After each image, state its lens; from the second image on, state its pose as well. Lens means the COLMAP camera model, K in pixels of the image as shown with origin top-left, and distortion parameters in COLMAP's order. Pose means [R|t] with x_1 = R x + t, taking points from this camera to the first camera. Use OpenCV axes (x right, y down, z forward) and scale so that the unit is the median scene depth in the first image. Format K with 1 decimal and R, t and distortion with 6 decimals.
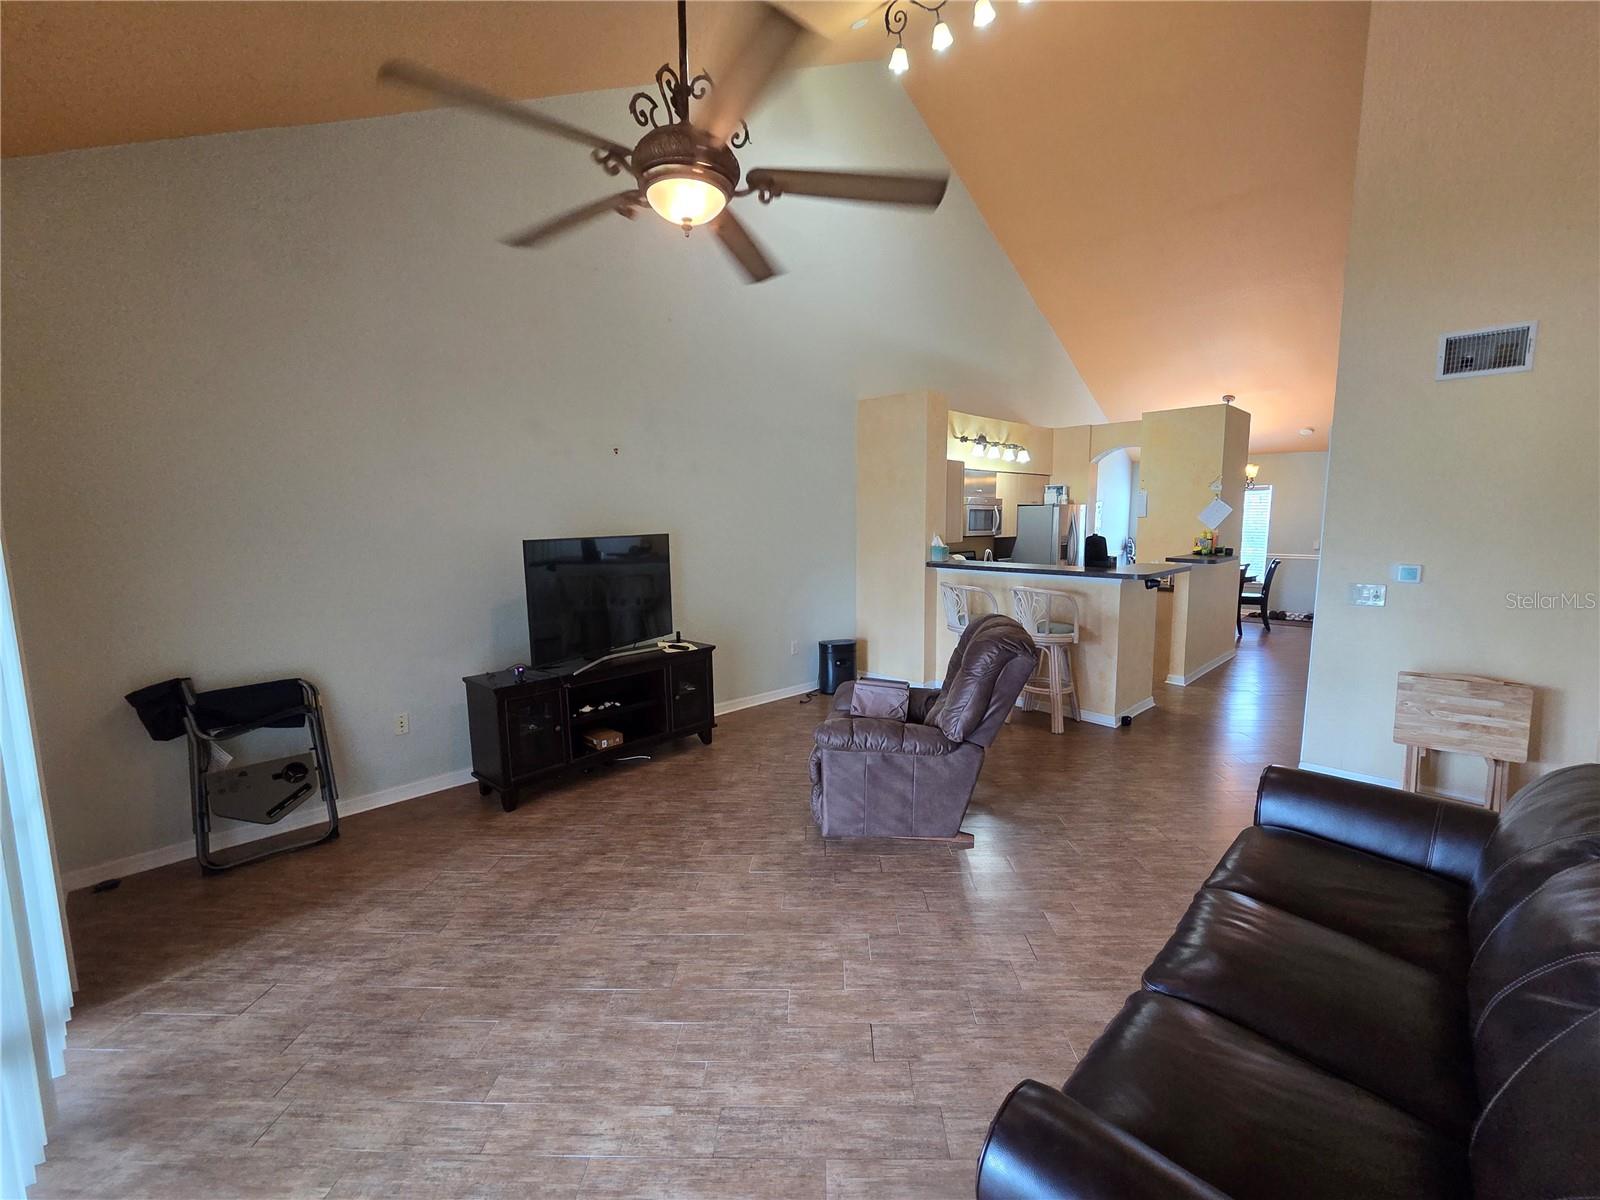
lens RADIAL K [[656.4, 0, 806.7], [0, 656.4, 600.4], [0, 0, 1]] dist [-0.001195, 0.000319]
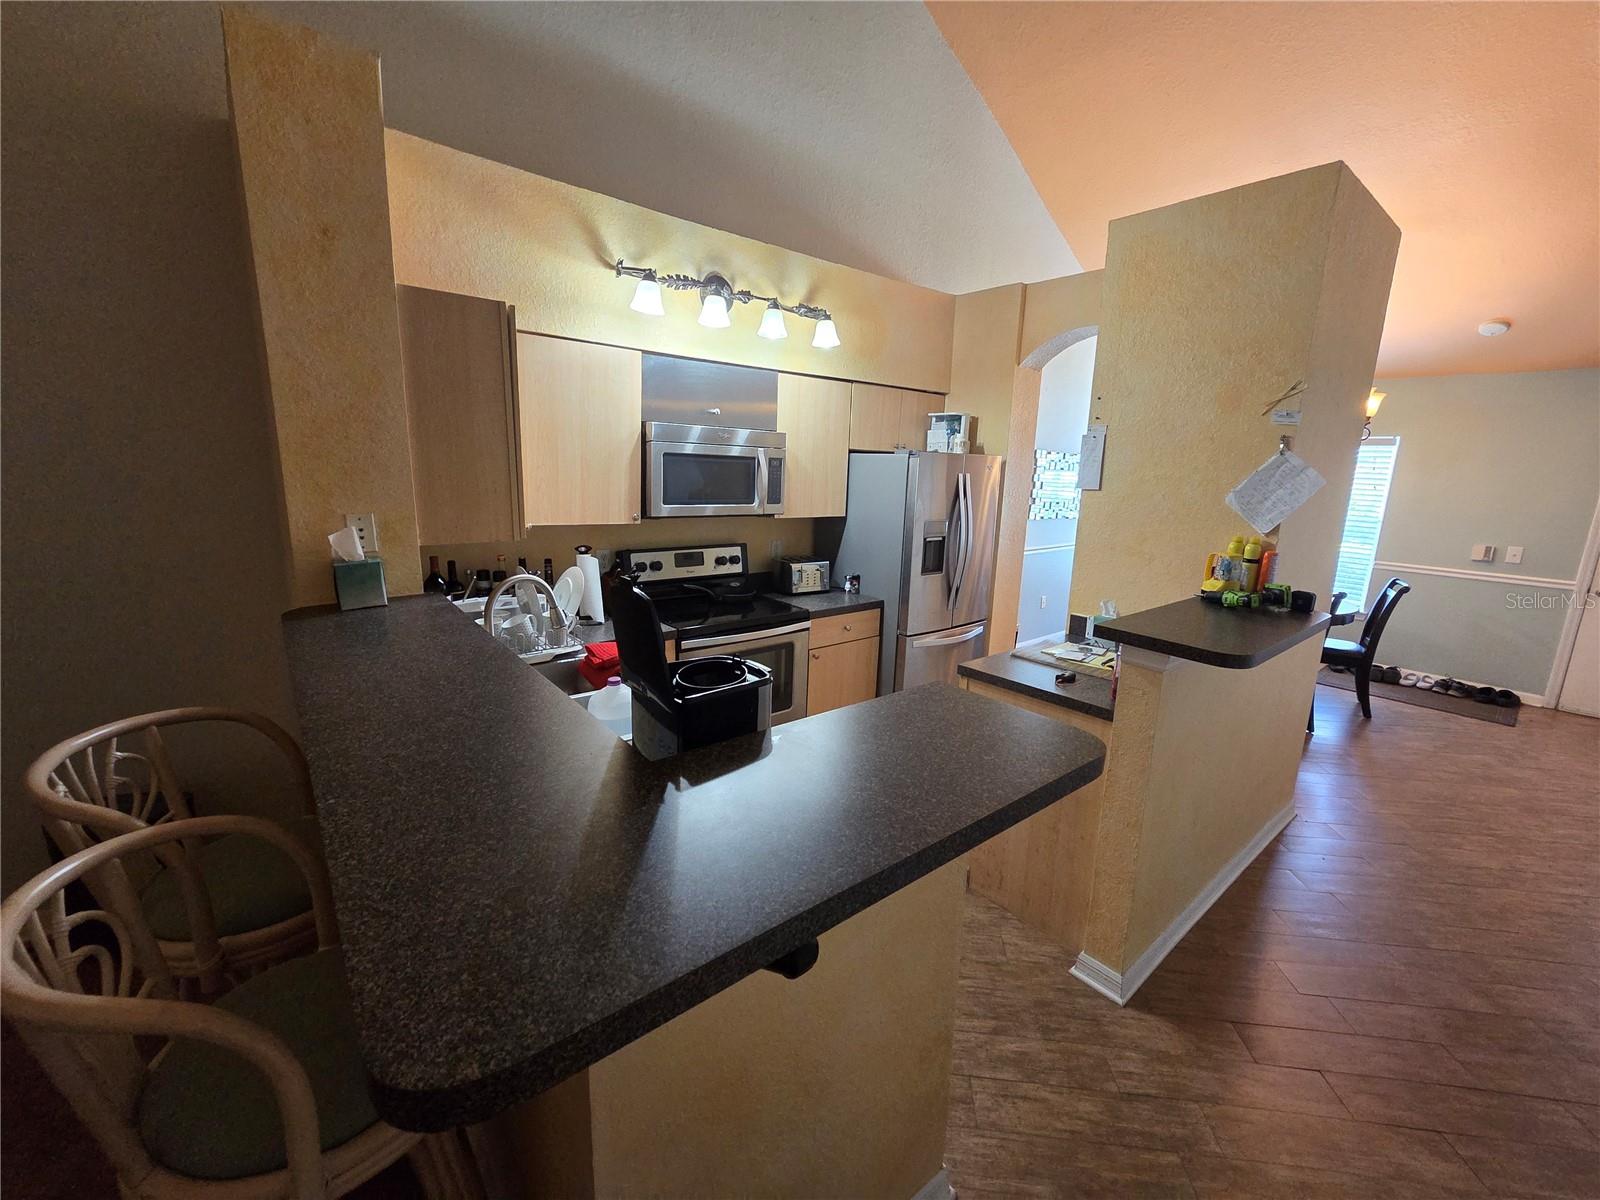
lens RADIAL K [[656.4, 0, 806.7], [0, 656.4, 600.4], [0, 0, 1]] dist [-0.001195, 0.000319]
pose [[0.995916, 0.056789, -0.070183, 0.356615], [-0.051310, 0.995668, 0.077544, -0.077940], [0.074283, -0.073626, 0.994516, 0.557737]]
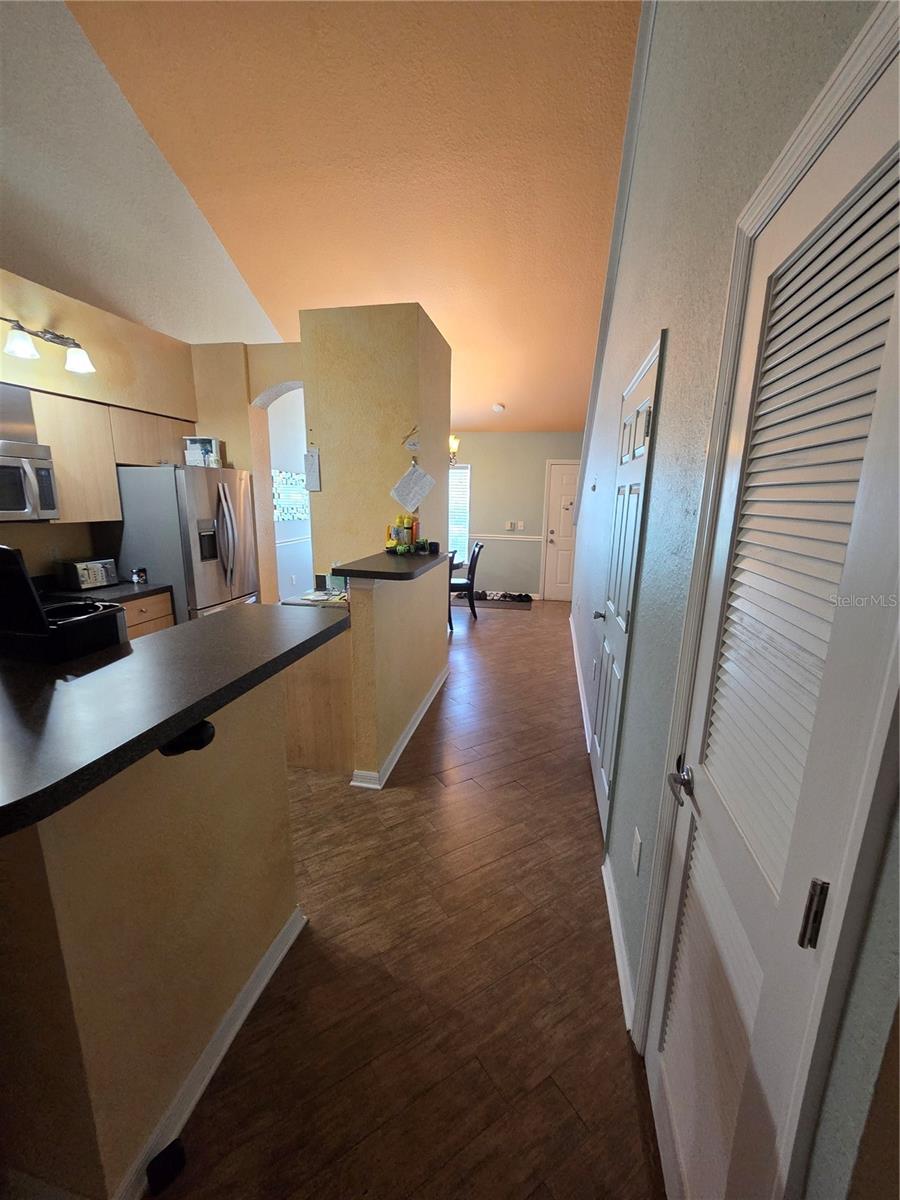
lens RADIAL K [[495.3, 0, 453.0], [0, 495.3, 612.4], [0, 0, 1]] dist [-0.003721, -0.000618]
pose [[0.826982, -0.103908, 0.552544, 0.337848], [0.045640, 0.991937, 0.118229, -0.059897], [-0.560373, -0.072556, 0.825056, 0.514540]]
